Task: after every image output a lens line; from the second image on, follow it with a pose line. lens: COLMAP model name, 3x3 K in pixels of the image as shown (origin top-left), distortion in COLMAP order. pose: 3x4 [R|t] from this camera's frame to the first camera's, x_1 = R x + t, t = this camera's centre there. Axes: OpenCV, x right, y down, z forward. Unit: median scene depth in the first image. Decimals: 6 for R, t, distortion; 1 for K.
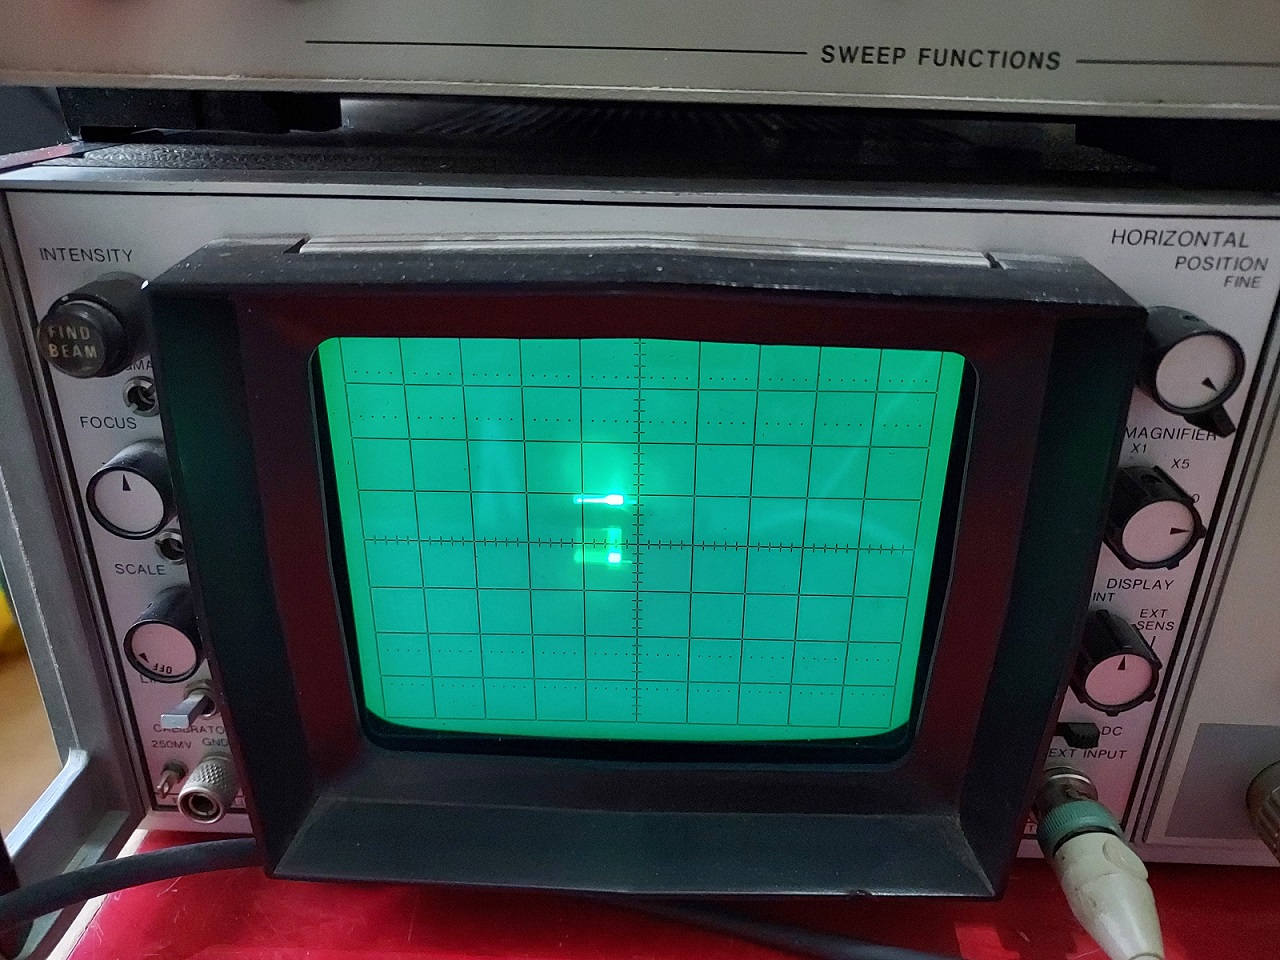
lens RADIAL K [[950.7, 0, 641.4], [0, 950.7, 476.5], [0, 0, 1]] dist [0.053297, -0.049943]
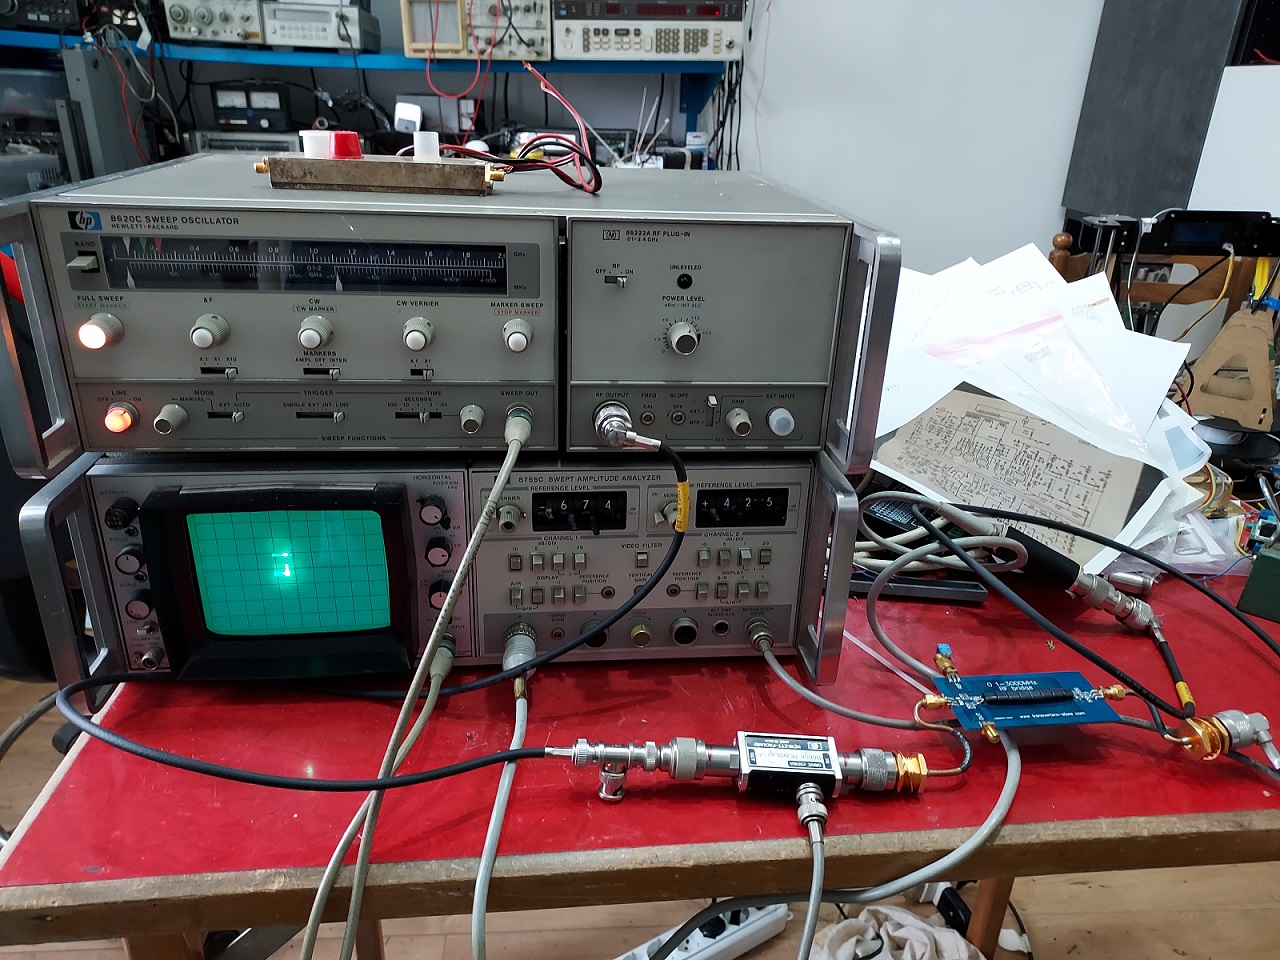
lens RADIAL K [[950.7, 0, 639.8], [0, 950.7, 483.8], [0, 0, 1]] dist [0.053297, -0.049943]
pose [[0.991951, -0.041979, 0.119461, 0.846275], [0.044215, 0.998892, -0.016129, -0.118969], [-0.118652, 0.021282, 0.992708, -2.539961]]
